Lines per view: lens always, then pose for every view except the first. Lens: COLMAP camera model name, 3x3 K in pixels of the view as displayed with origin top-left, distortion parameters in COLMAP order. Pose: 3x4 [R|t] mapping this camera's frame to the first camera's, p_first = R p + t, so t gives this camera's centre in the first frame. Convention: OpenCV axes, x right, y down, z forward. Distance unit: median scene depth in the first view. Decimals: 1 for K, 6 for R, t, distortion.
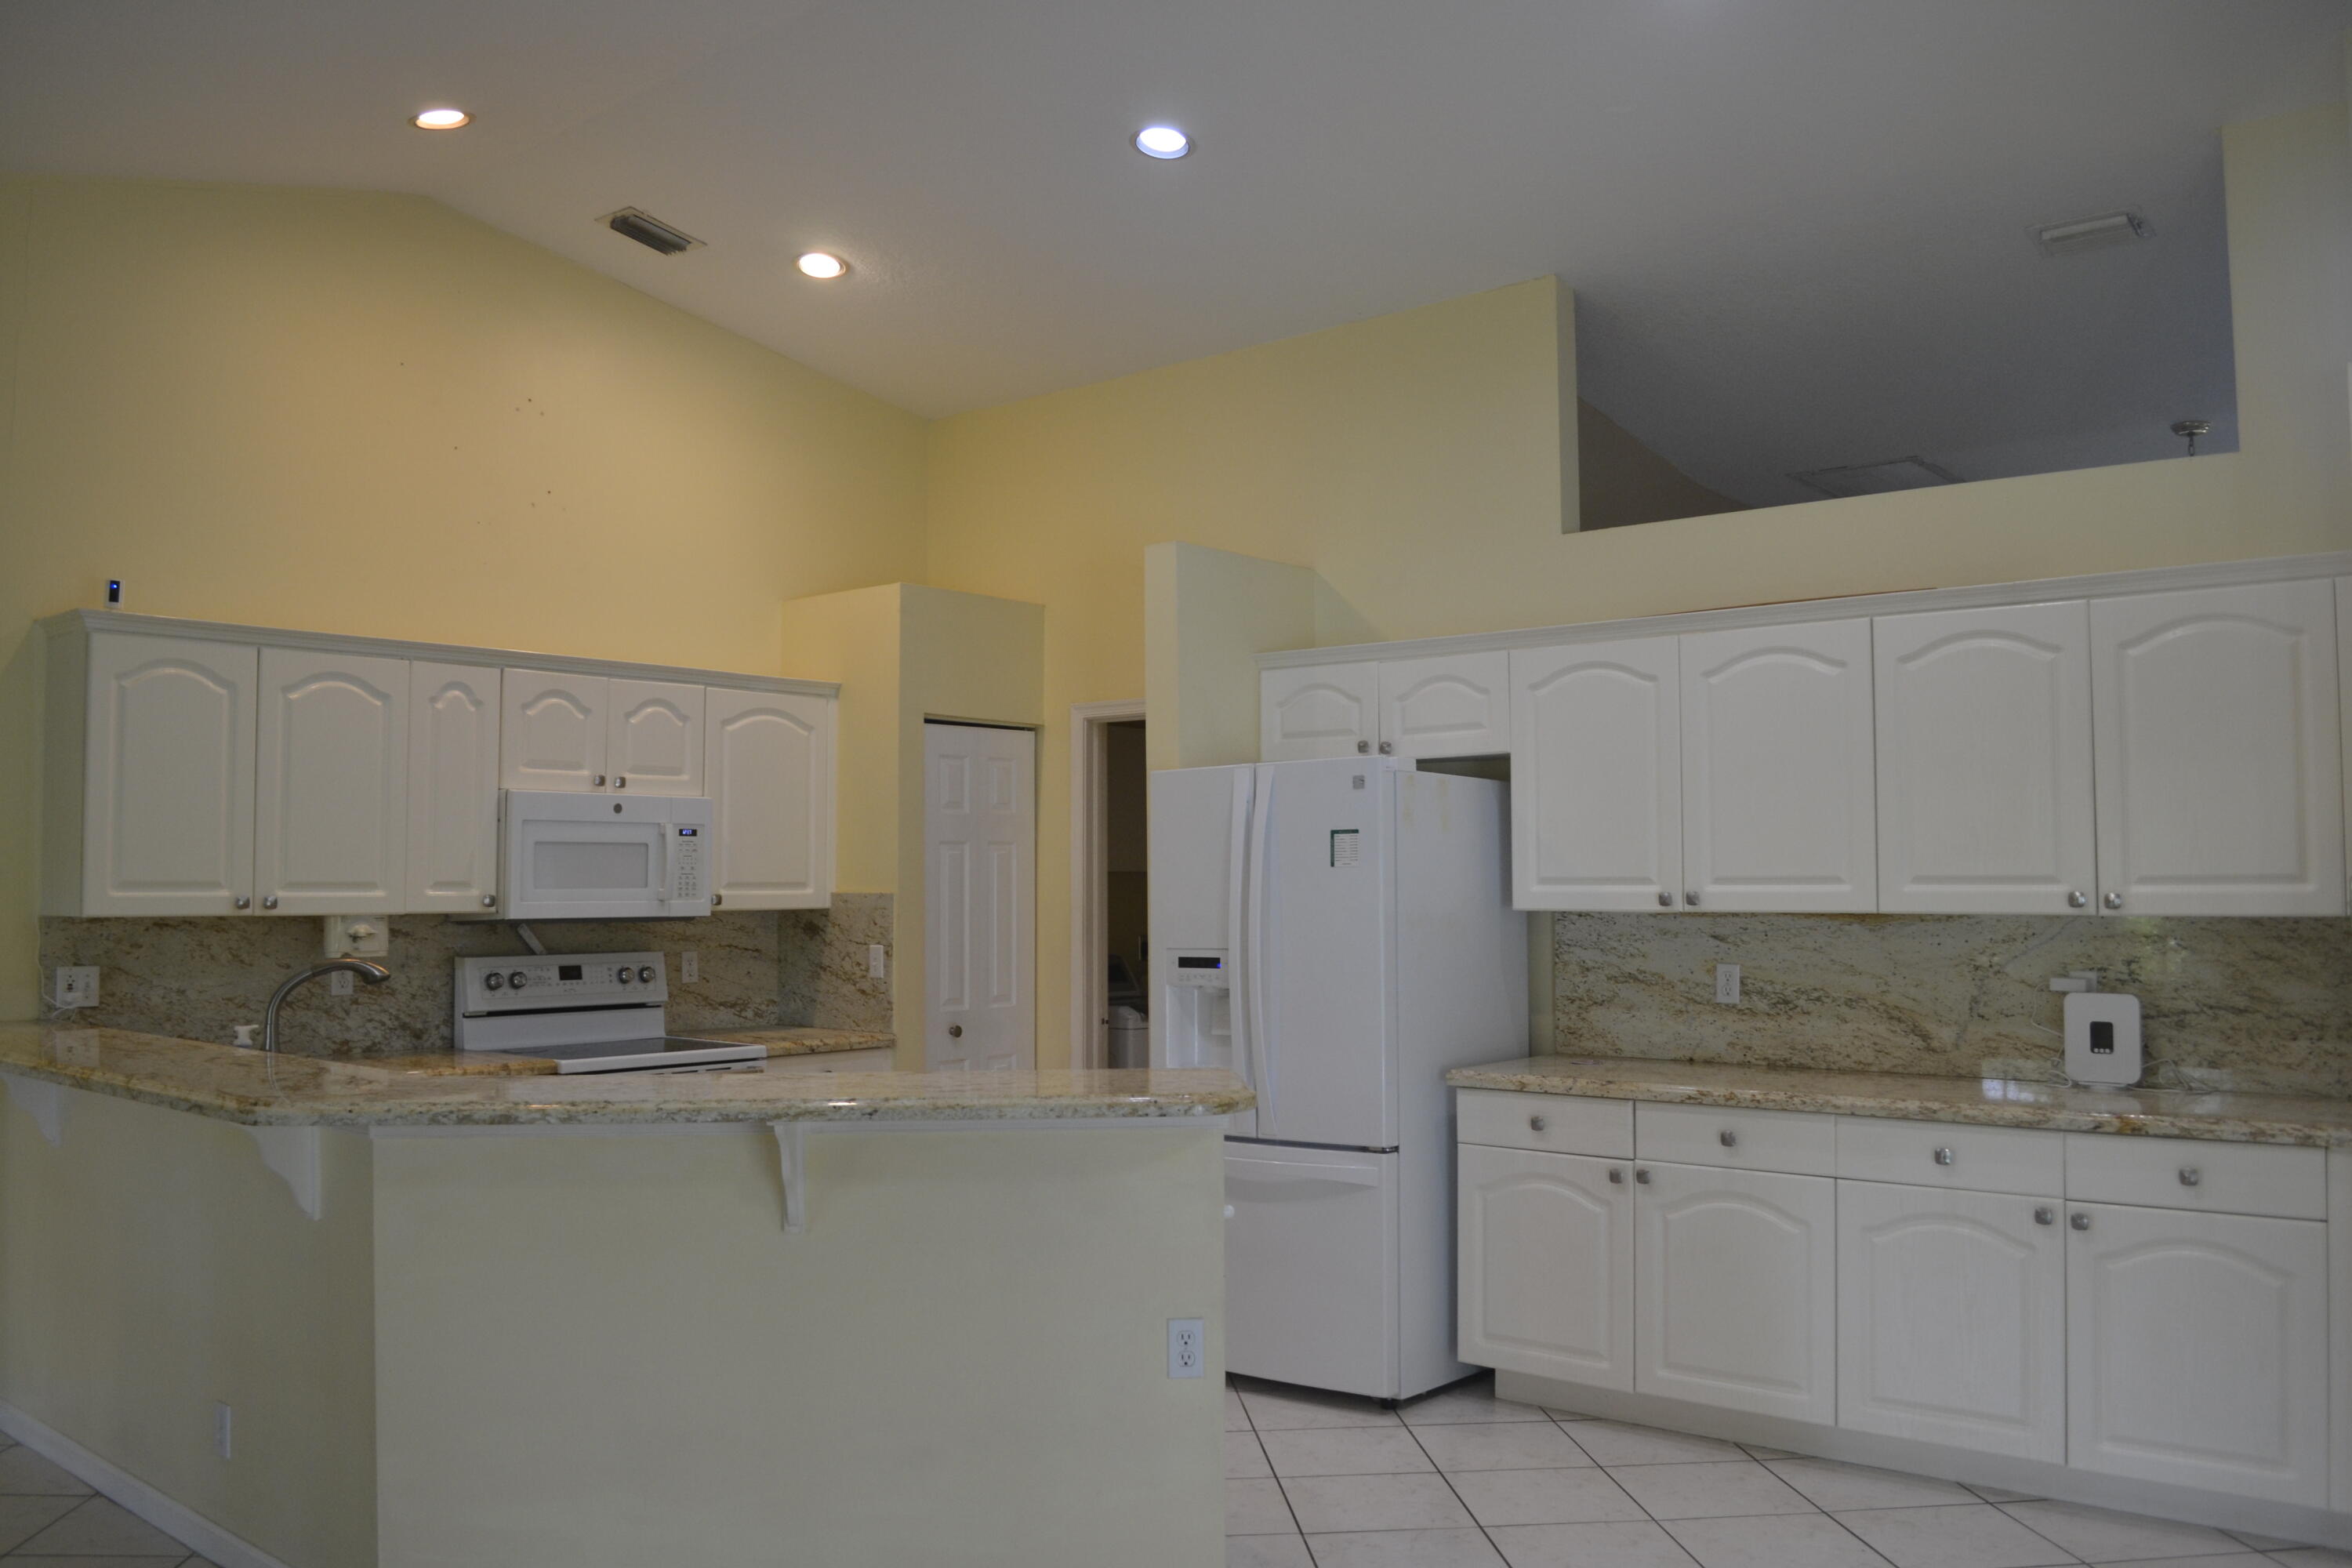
lens RADIAL K [[1867.6, 0, 1170.3], [0, 1867.6, 788.4], [0, 0, 1]] dist [-0.091104, 0.021259]
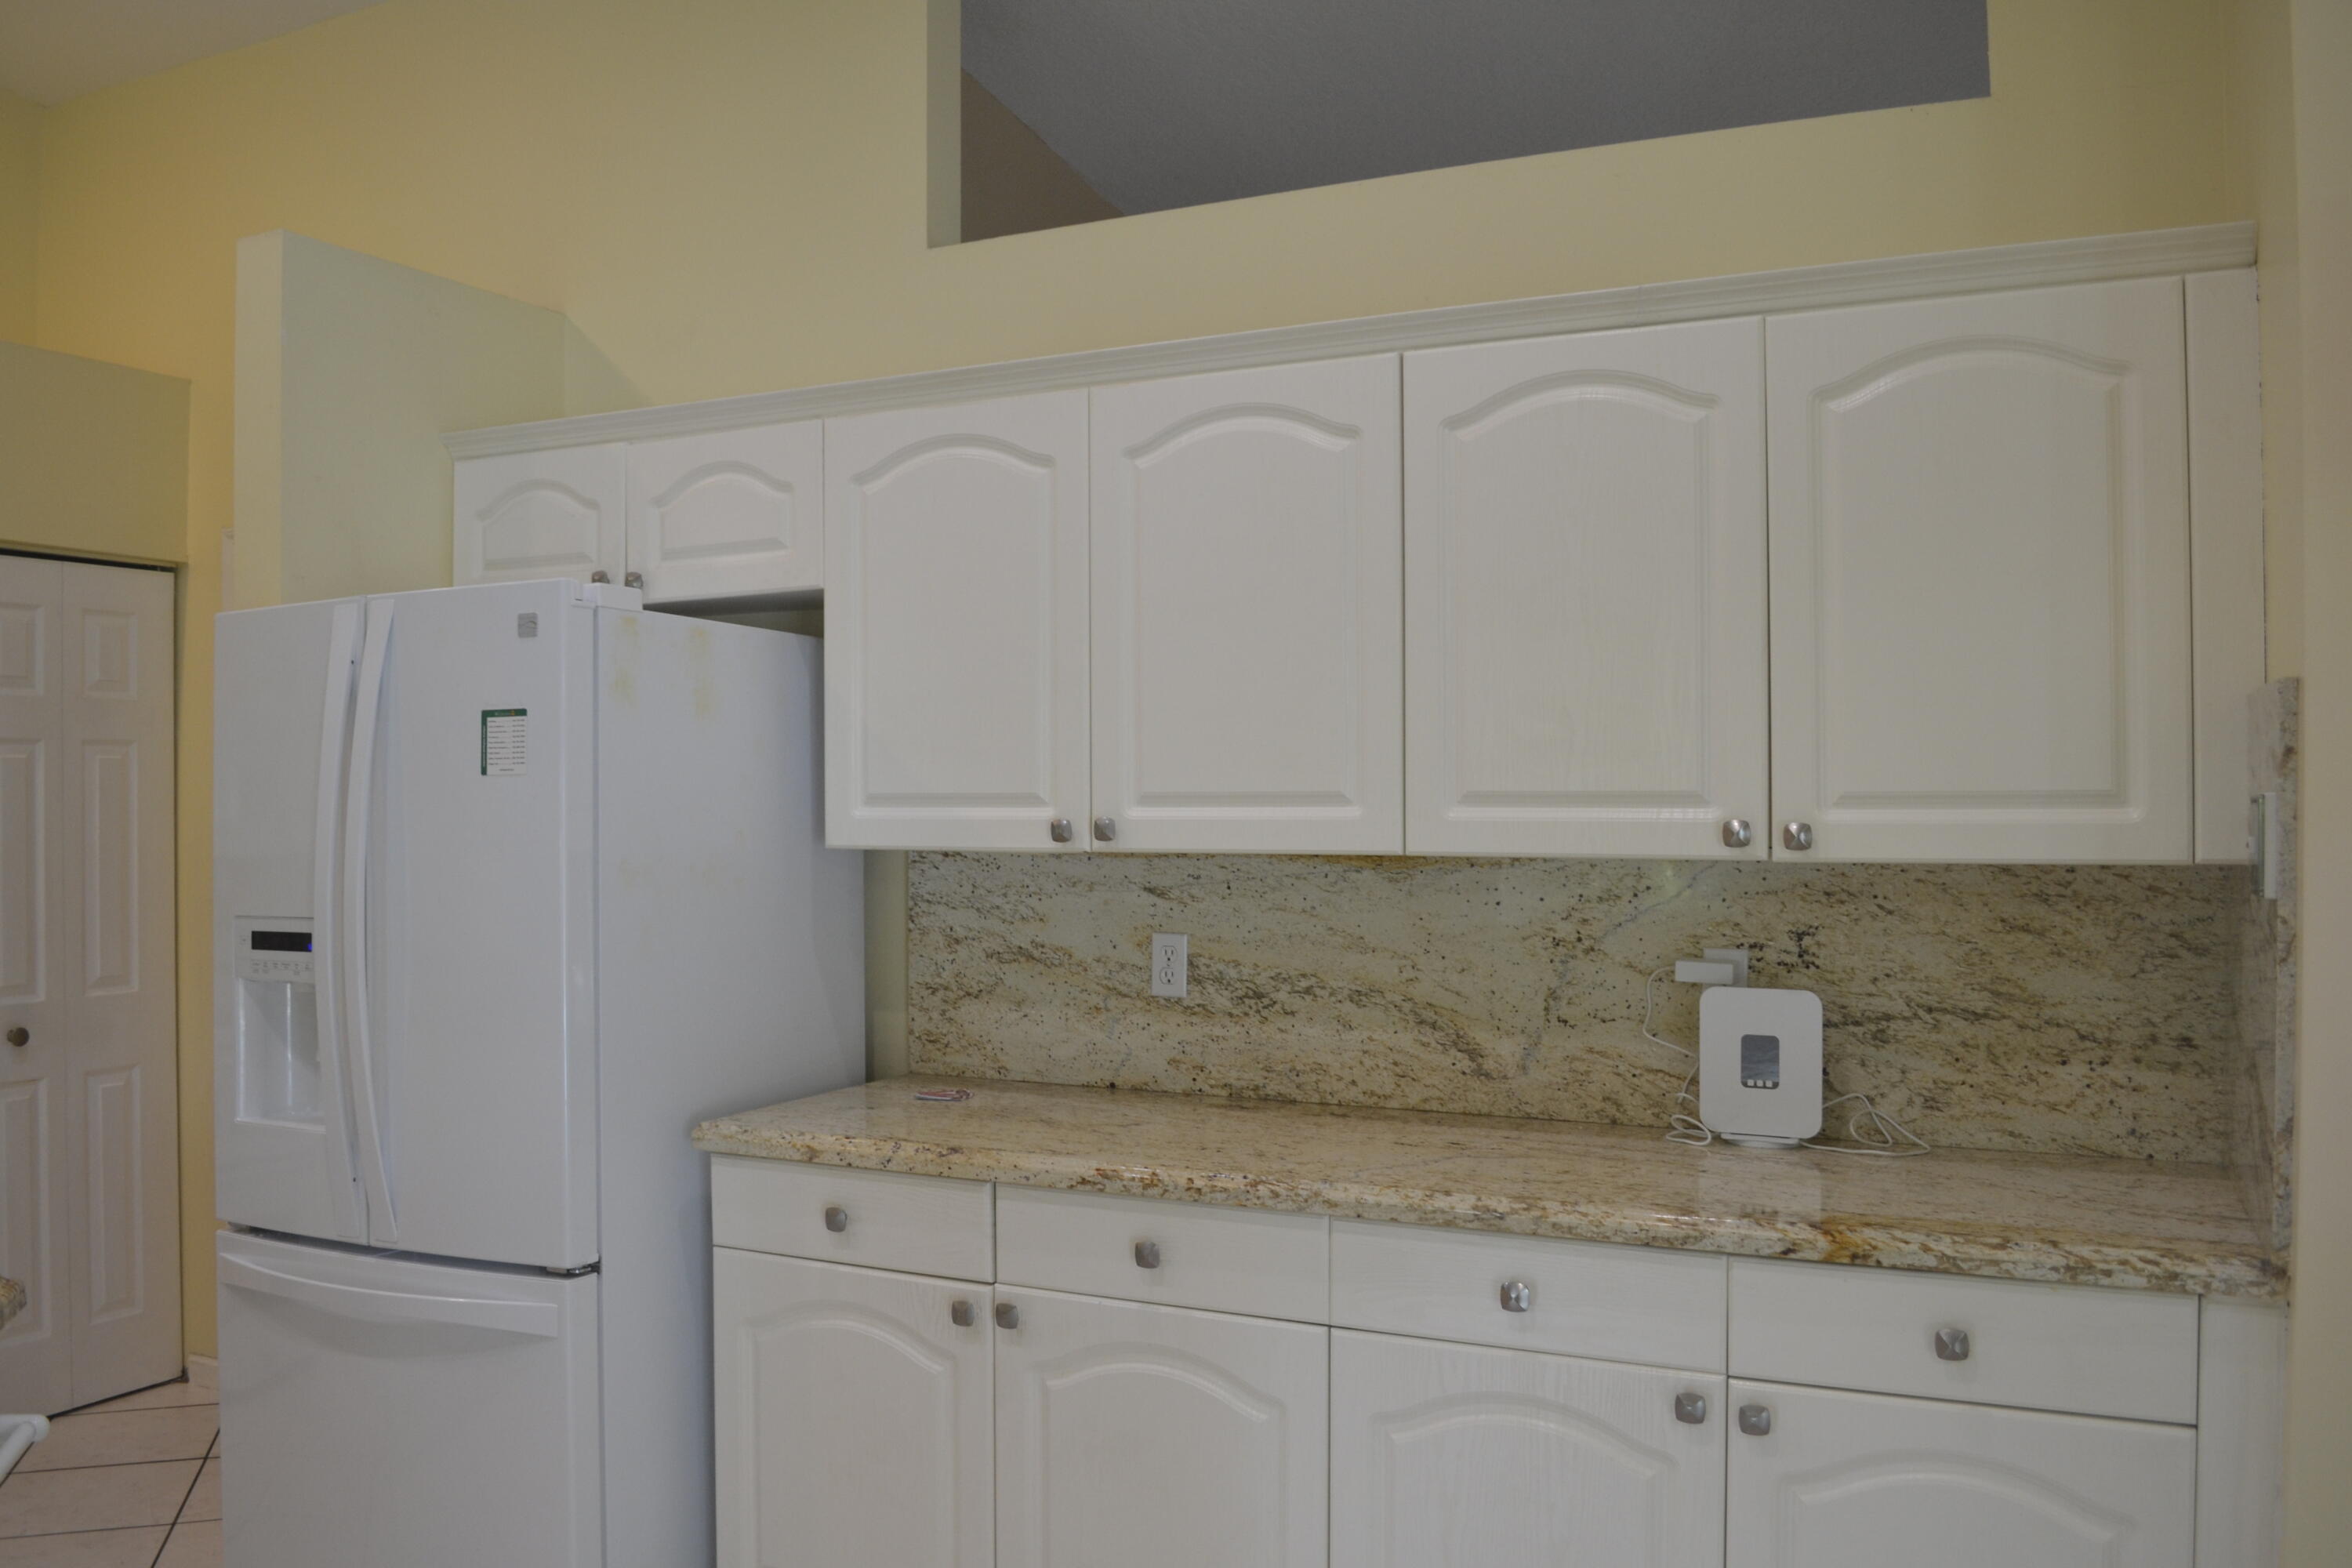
lens RADIAL K [[1867.6, 0, 1187.1], [0, 1867.6, 790.5], [0, 0, 1]] dist [-0.091104, 0.021259]
pose [[0.966749, 0.000249, 0.255726, 0.141200], [-0.011528, 0.999025, 0.042608, 0.019234], [-0.255466, -0.044139, 0.965810, 0.380331]]
